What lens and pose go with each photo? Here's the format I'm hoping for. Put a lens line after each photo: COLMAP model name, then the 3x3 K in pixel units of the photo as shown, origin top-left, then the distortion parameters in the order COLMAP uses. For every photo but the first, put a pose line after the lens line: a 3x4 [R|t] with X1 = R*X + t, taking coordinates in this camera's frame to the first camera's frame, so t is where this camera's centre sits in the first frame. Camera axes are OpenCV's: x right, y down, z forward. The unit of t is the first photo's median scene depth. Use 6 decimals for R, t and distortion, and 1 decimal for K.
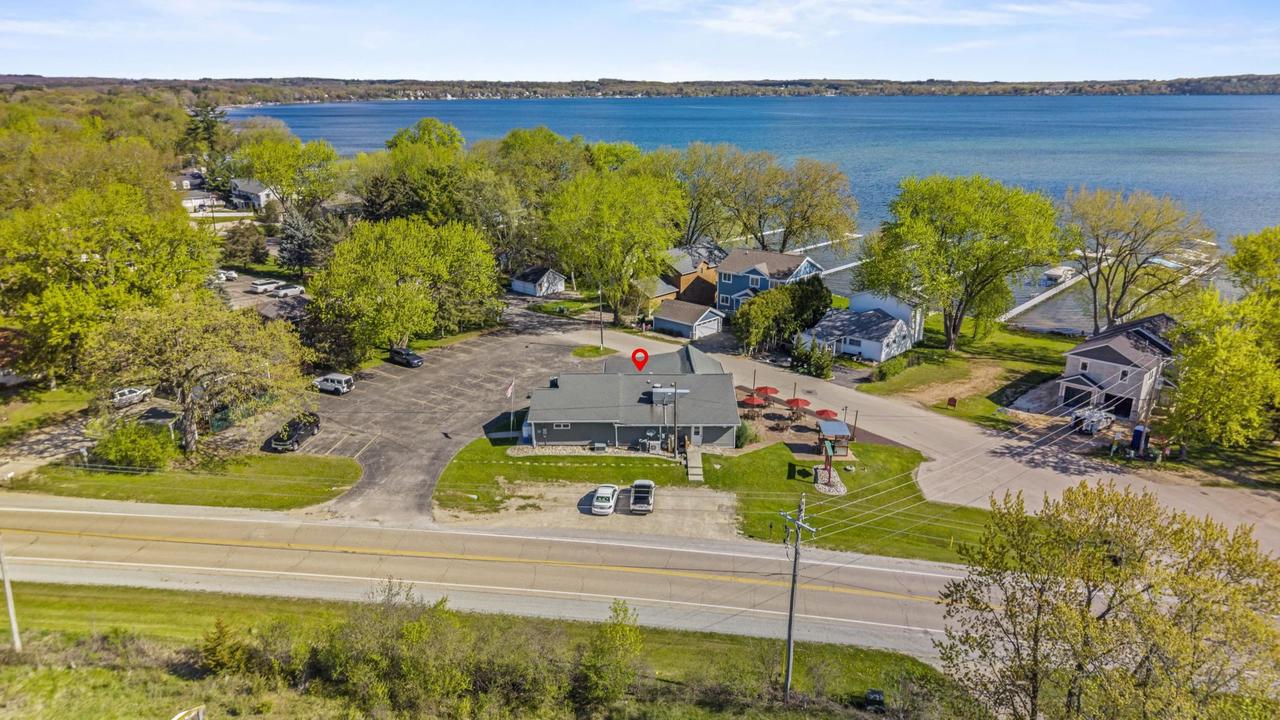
lens RADIAL K [[860.9, 0, 640.0], [0, 860.9, 360.0], [0, 0, 1]] dist [0.004334, -0.000086]
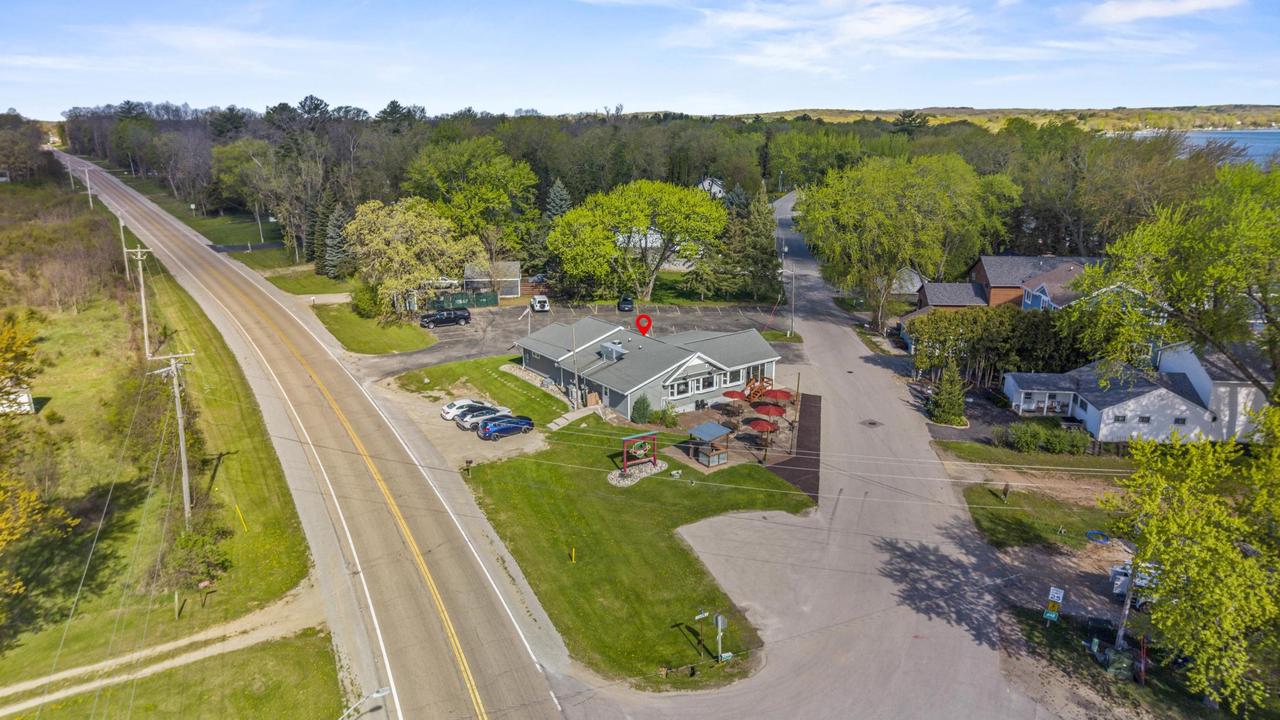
lens RADIAL K [[851.5, 0, 639.6], [0, 851.5, 375.5], [0, 0, 1]] dist [0.040593, -0.037353]
pose [[0.578472, 0.230733, -0.782389, 0.573118], [-0.242679, 0.964409, 0.104983, -0.028993], [0.778766, 0.129140, 0.613878, 0.315255]]
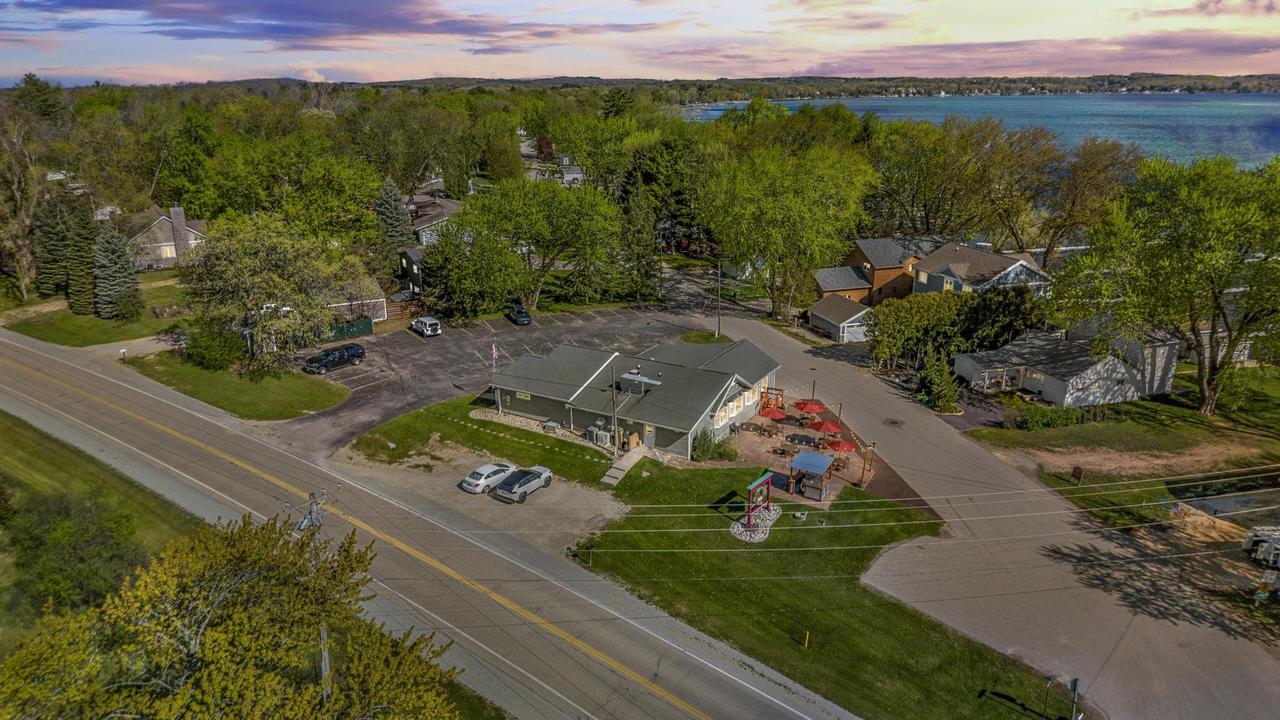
lens RADIAL K [[864.1, 0, 638.6], [0, 864.1, 330.9], [0, 0, 1]] dist [0.040320, -0.039100]
pose [[0.853006, 0.137372, -0.503497, 0.331356], [-0.153112, 0.988156, 0.010207, -0.014703], [0.498936, 0.068385, 0.863936, 0.175669]]
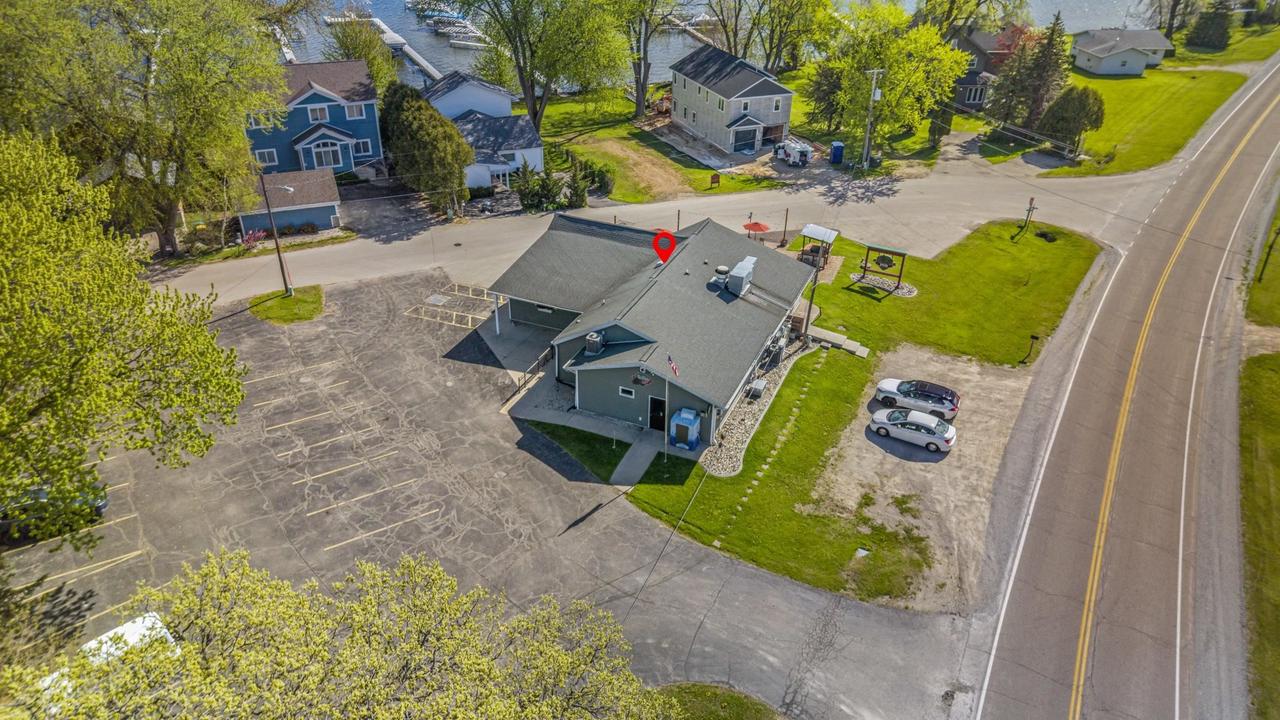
lens RADIAL K [[851.5, 0, 639.6], [0, 851.5, 375.5], [0, 0, 1]] dist [0.040593, -0.037353]
pose [[0.403811, -0.474218, 0.782338, -0.395222], [0.257013, 0.879527, 0.400470, -0.125147], [-0.877998, 0.039357, 0.477043, 0.541953]]
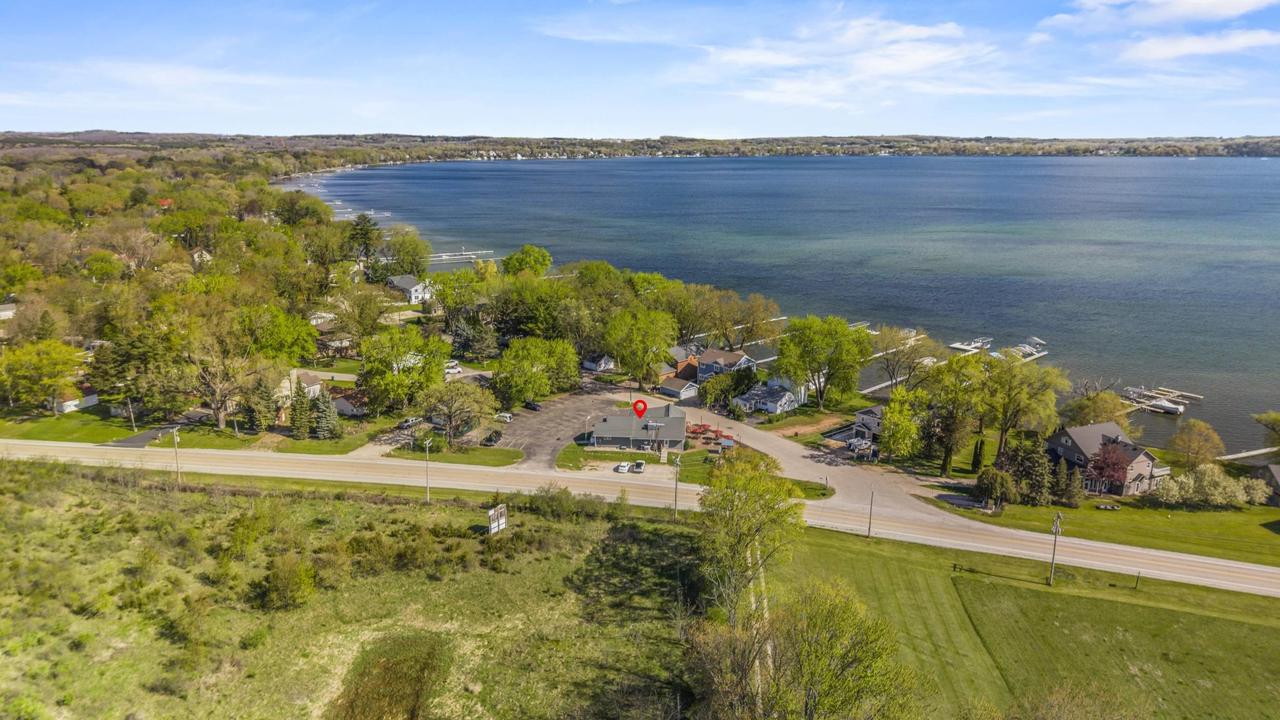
lens RADIAL K [[864.1, 0, 638.6], [0, 864.1, 330.9], [0, 0, 1]] dist [0.040320, -0.039100]
pose [[0.997454, 0.018341, -0.068916, 0.102016], [-0.024282, 0.995967, -0.086375, -0.008020], [0.067054, 0.087828, 0.993876, -0.923594]]
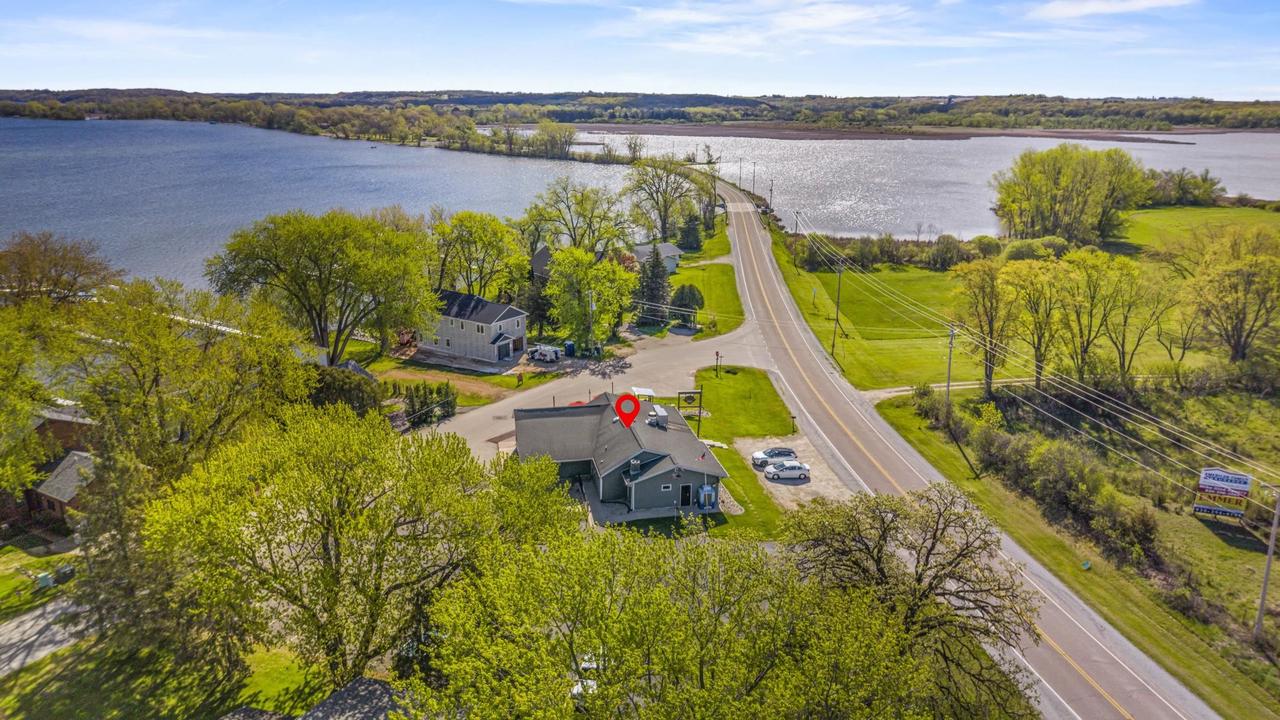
lens RADIAL K [[864.1, 0, 638.6], [0, 864.1, 330.9], [0, 0, 1]] dist [0.040320, -0.039100]
pose [[-0.196126, -0.250610, 0.948013, -0.701505], [0.284273, 0.910740, 0.299567, -0.283420], [-0.938469, 0.328248, -0.107378, 0.792851]]
